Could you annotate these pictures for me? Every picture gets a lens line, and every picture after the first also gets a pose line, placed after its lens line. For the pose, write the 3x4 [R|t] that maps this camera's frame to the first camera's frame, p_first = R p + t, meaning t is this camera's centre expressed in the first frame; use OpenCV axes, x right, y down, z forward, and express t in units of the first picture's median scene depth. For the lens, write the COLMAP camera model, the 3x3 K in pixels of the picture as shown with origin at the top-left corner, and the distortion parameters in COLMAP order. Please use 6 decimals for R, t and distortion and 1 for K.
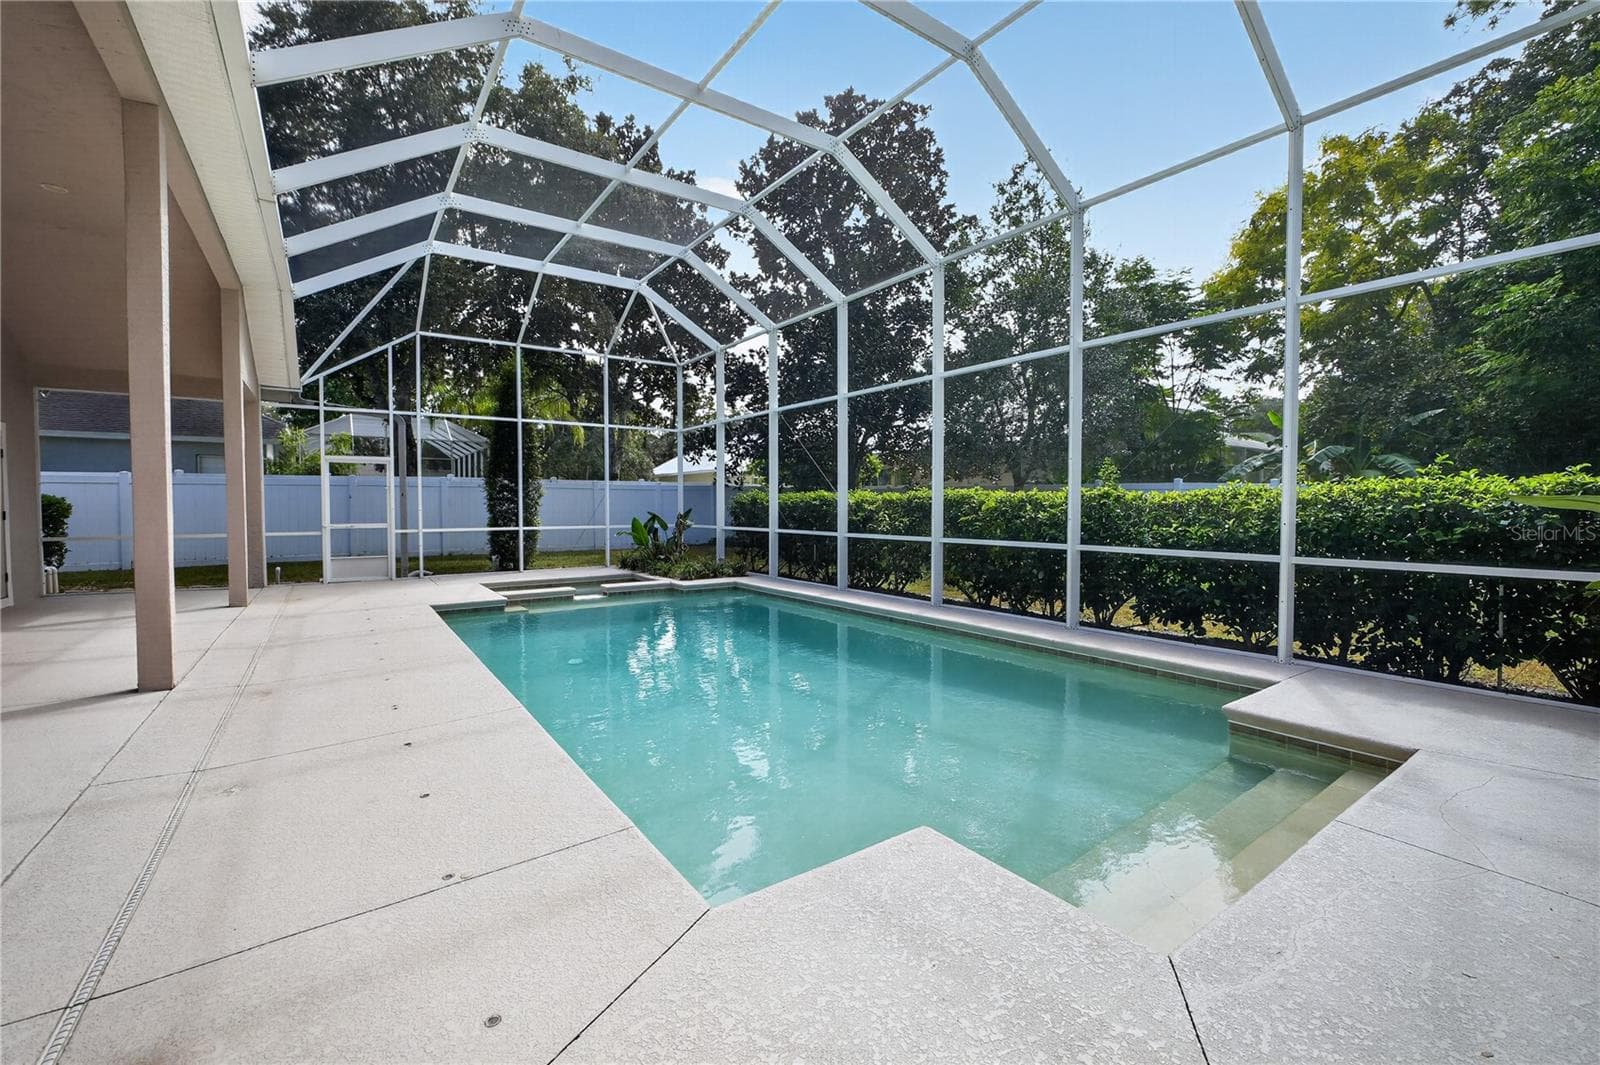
lens RADIAL K [[669.5, 0, 821.1], [0, 669.5, 531.4], [0, 0, 1]] dist [-0.021927, 0.007330]
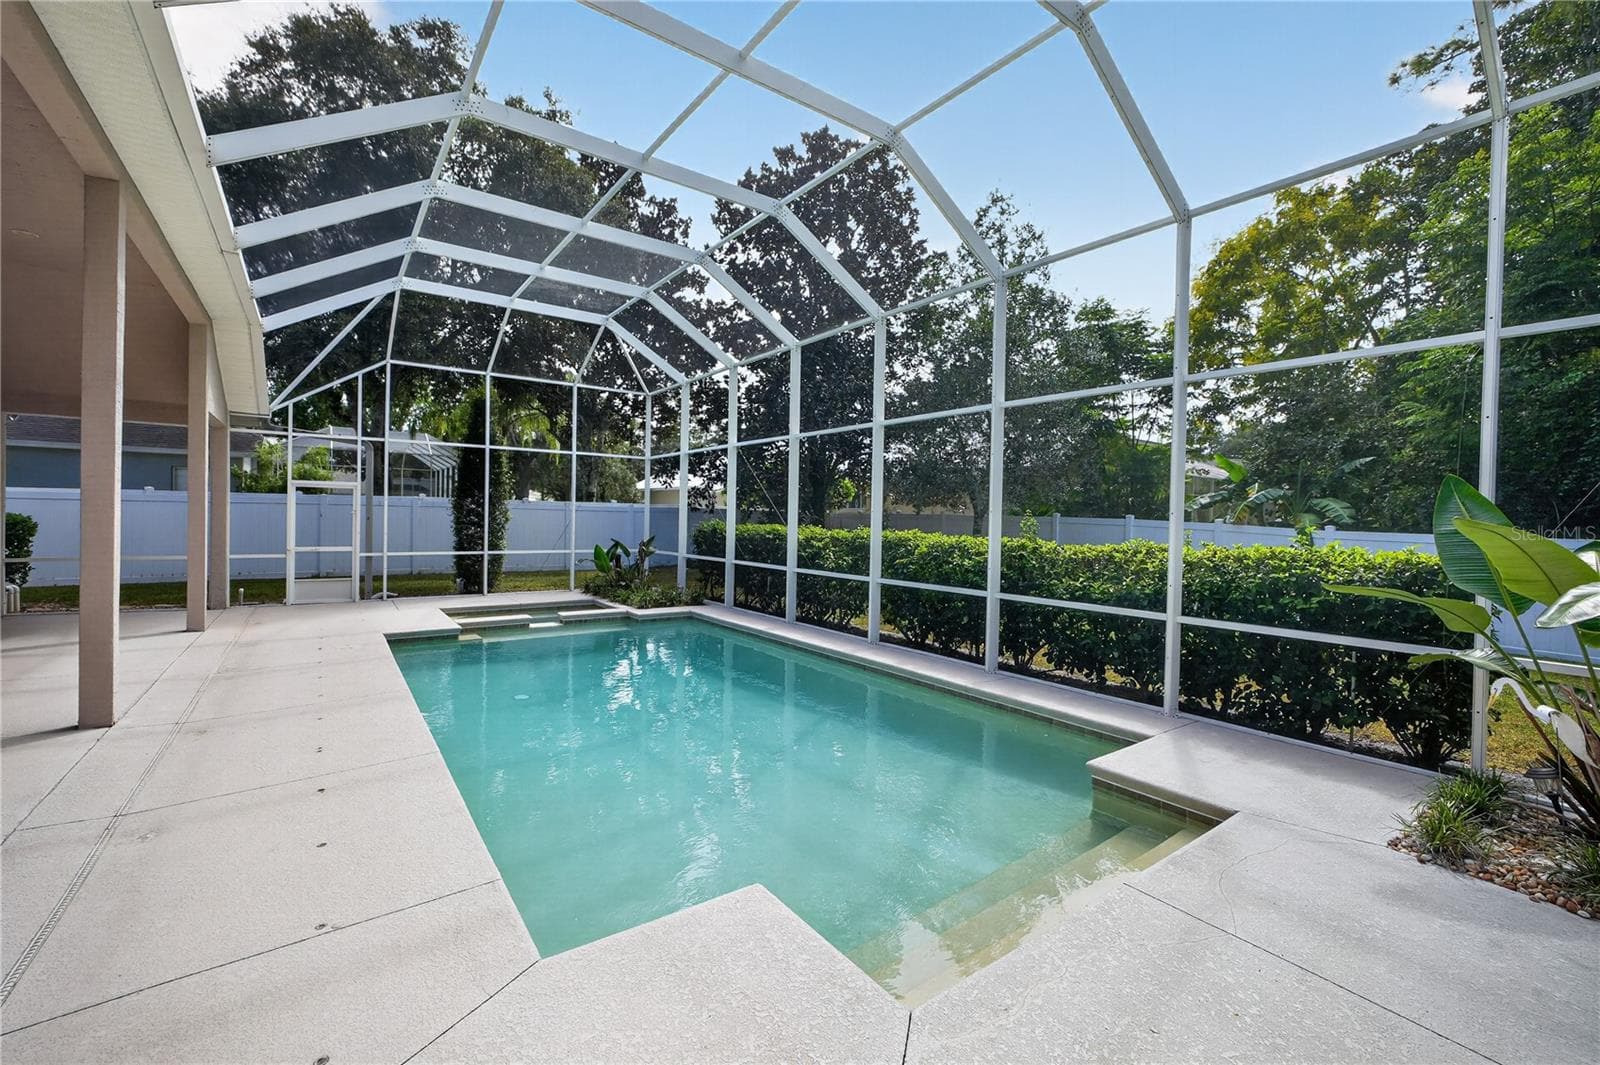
lens RADIAL K [[669.5, 0, 821.1], [0, 669.5, 531.4], [0, 0, 1]] dist [-0.021927, 0.007330]
pose [[0.999691, 0.020227, 0.014419, 0.059385], [-0.019956, 0.999626, -0.018715, -0.034252], [-0.014792, 0.018421, 0.999721, -0.035653]]
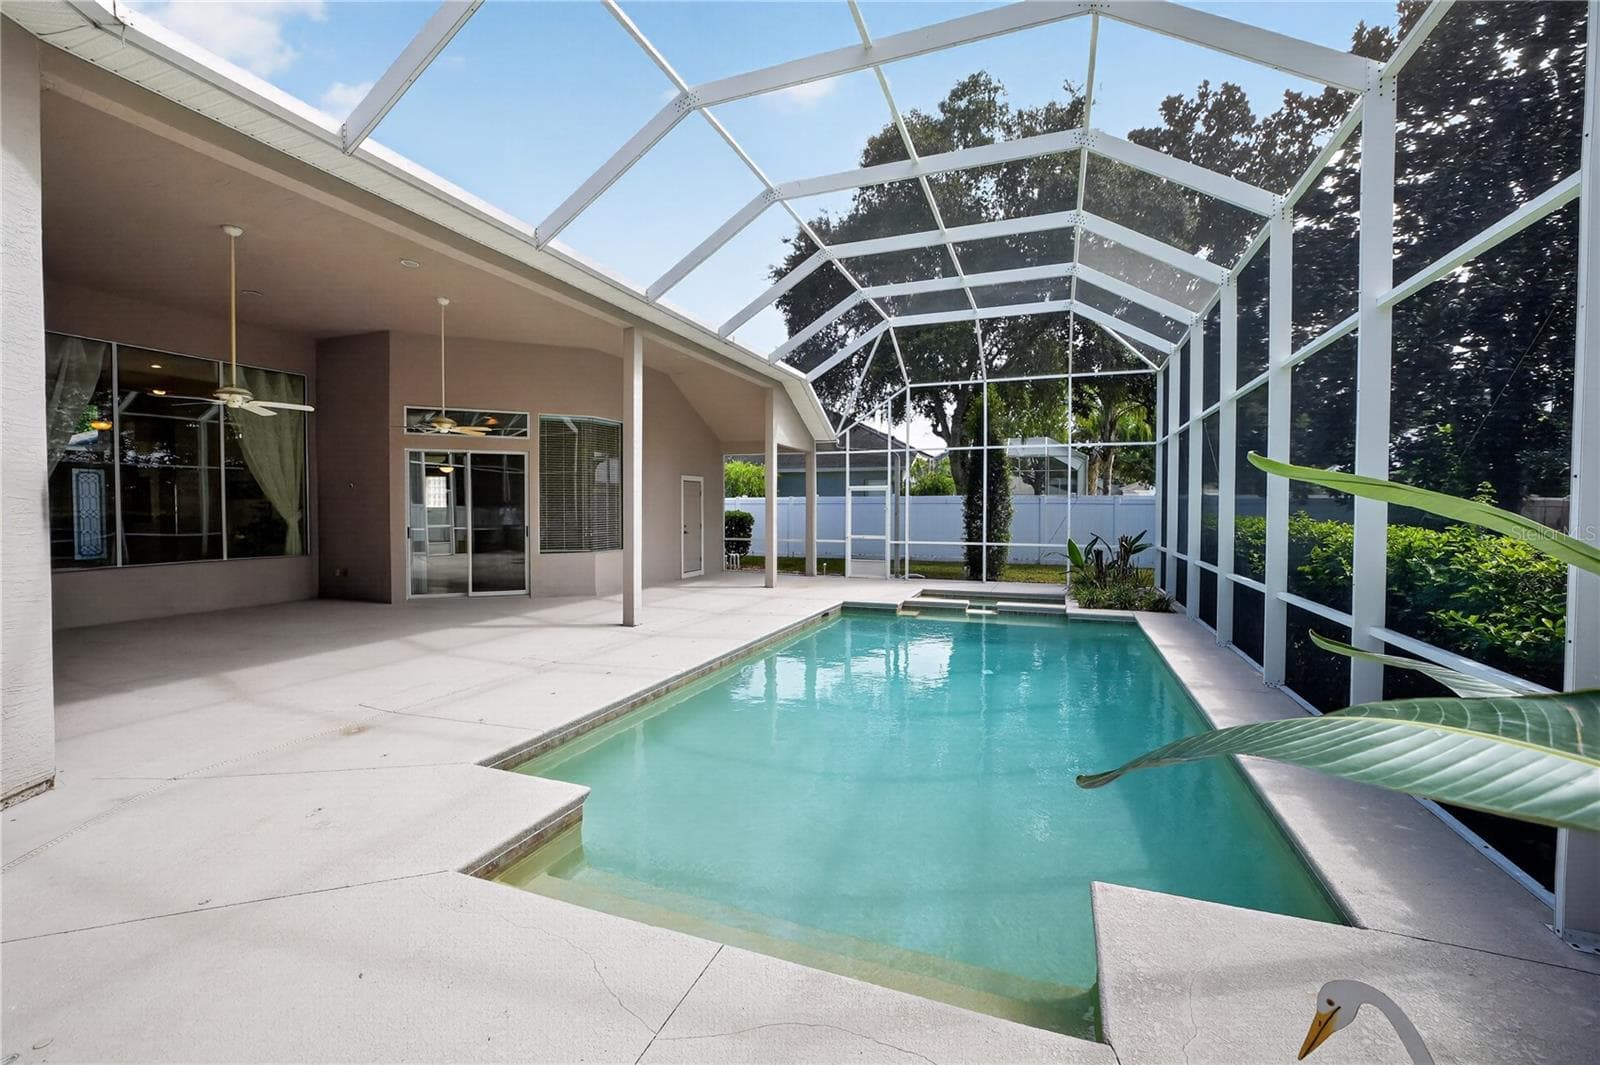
lens RADIAL K [[678.2, 0, 796.2], [0, 678.2, 521.1], [0, 0, 1]] dist [-0.002093, -0.000155]
pose [[0.547077, 0.019594, -0.836853, 0.405212], [-0.037194, 0.999308, -0.000917, -0.036913], [0.836256, 0.031627, 0.547427, 0.137797]]
